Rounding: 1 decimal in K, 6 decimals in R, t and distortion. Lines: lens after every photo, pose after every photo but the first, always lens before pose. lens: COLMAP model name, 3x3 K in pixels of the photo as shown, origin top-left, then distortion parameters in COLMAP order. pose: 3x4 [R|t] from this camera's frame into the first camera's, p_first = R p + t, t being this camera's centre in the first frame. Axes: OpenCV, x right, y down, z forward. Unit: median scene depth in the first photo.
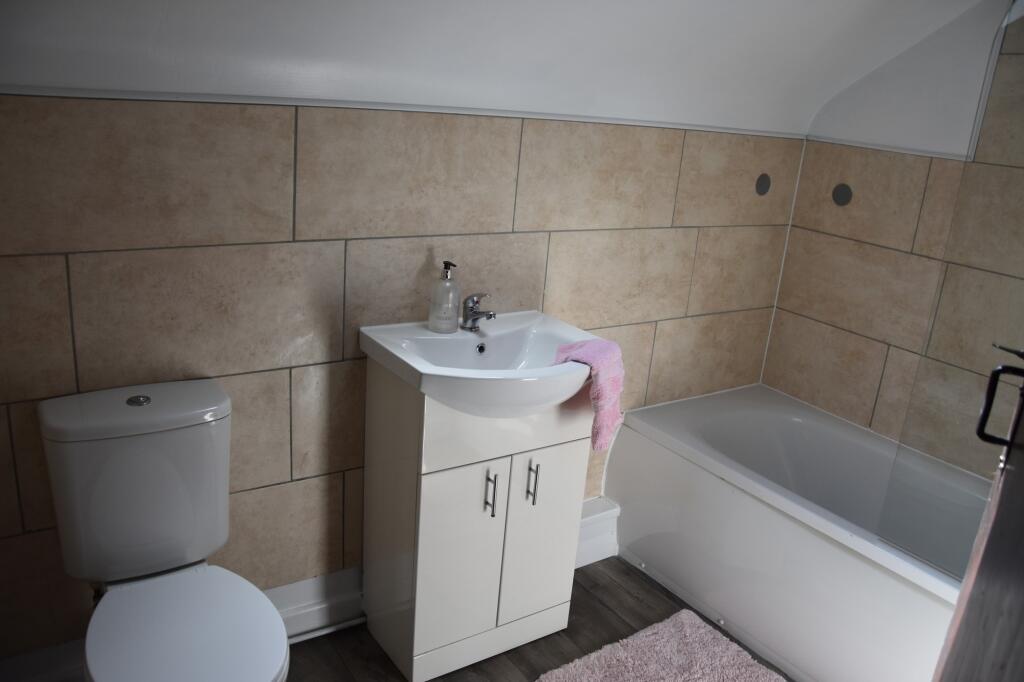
lens RADIAL K [[791.4, 0, 512.0], [0, 791.4, 341.0], [0, 0, 1]] dist [-0.174614, 0.129893]
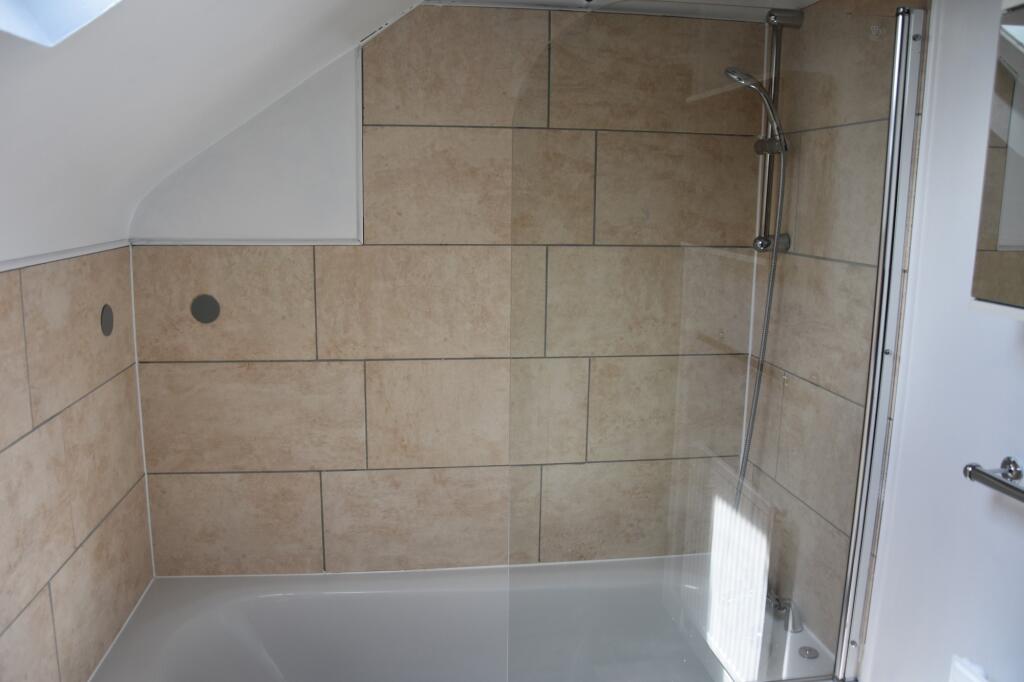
lens RADIAL K [[791.4, 0, 512.0], [0, 791.4, 341.0], [0, 0, 1]] dist [-0.174614, 0.129893]
pose [[0.444110, -0.234251, 0.864808, -0.112231], [0.289221, 0.951027, 0.109080, -0.161375], [-0.848008, 0.201677, 0.490111, 0.380344]]
